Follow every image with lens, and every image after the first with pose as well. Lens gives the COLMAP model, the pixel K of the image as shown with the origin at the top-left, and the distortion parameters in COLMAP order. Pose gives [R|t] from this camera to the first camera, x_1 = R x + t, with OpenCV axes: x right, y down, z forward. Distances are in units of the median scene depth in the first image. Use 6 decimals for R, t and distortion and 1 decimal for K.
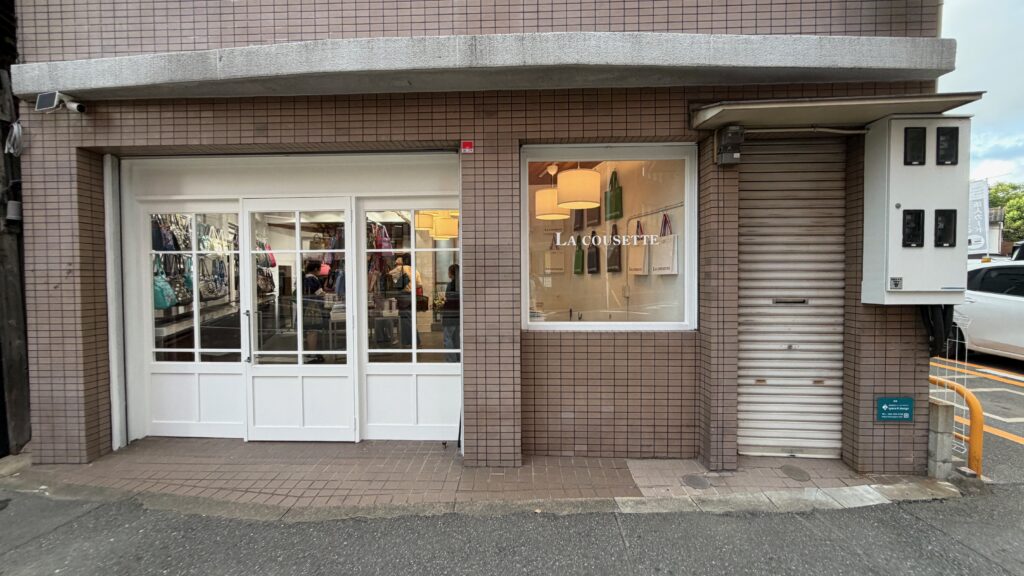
lens RADIAL K [[407.2, 0, 510.9], [0, 407.2, 283.8], [0, 0, 1]] dist [-0.000566, 0.000018]
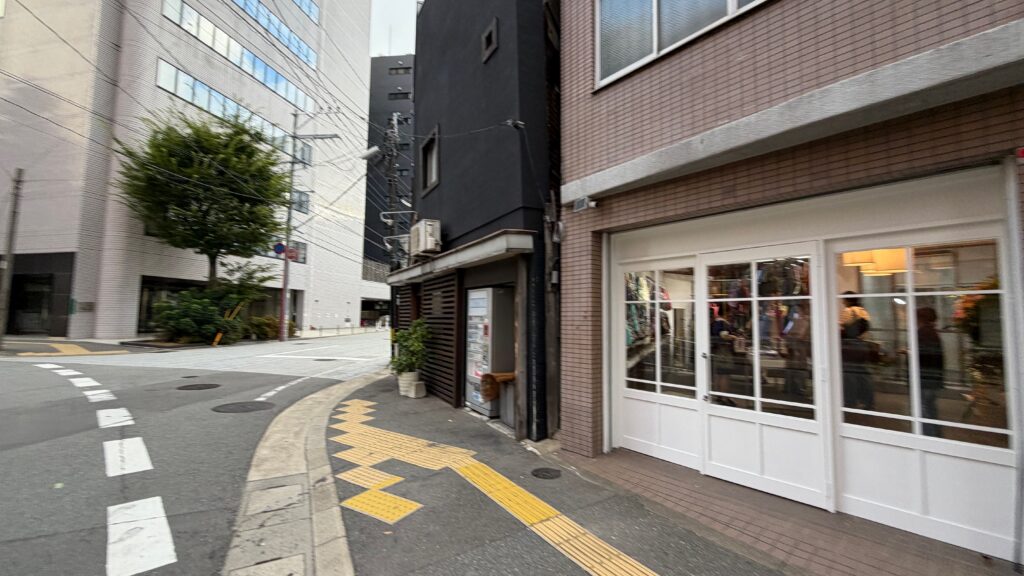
lens RADIAL K [[407.2, 0, 510.9], [0, 407.2, 283.8], [0, 0, 1]] dist [-0.000566, 0.000018]
pose [[0.673076, -0.051550, -0.737774, -0.185610], [-0.021754, 0.995756, -0.089423, -0.012322], [0.739253, 0.076238, 0.669099, -0.159265]]
